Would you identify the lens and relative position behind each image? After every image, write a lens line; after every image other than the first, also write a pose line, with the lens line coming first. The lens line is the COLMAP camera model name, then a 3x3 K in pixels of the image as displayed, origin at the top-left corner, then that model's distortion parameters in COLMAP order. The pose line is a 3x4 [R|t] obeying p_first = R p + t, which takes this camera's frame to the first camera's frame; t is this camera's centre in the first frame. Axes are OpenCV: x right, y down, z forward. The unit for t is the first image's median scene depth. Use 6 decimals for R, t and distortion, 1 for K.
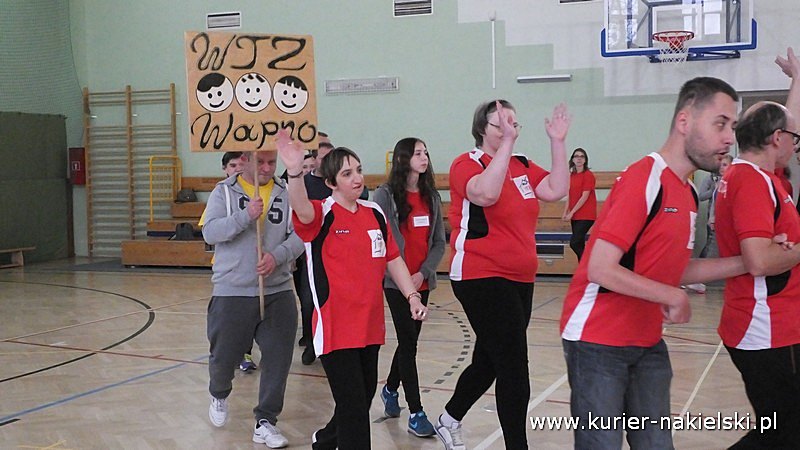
lens RADIAL K [[1112.4, 0, 399.0], [0, 1112.4, 226.6], [0, 0, 1]] dist [-0.034043, 0.000000]
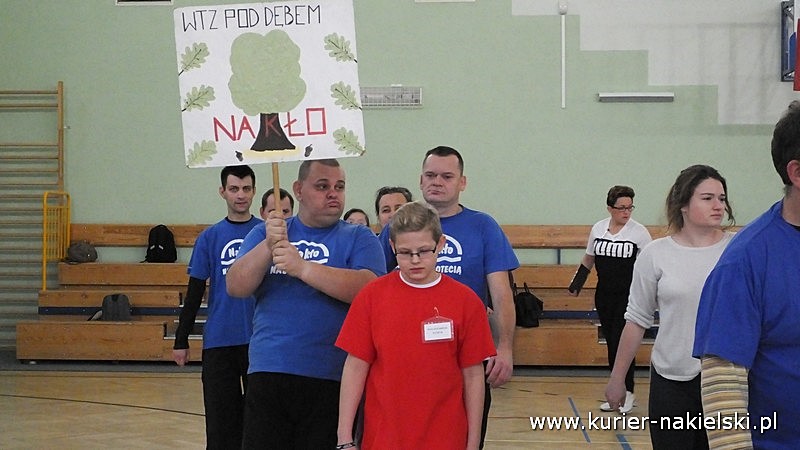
lens RADIAL K [[1468.9, 0, 400.1], [0, 1468.9, 225.4], [0, 0, 1]] dist [0.032328, 0.000000]
pose [[0.958032, 0.016152, 0.286206, -0.282835], [-0.002255, 0.998805, -0.048820, -0.001806], [-0.286653, 0.046126, 0.956924, 0.121843]]
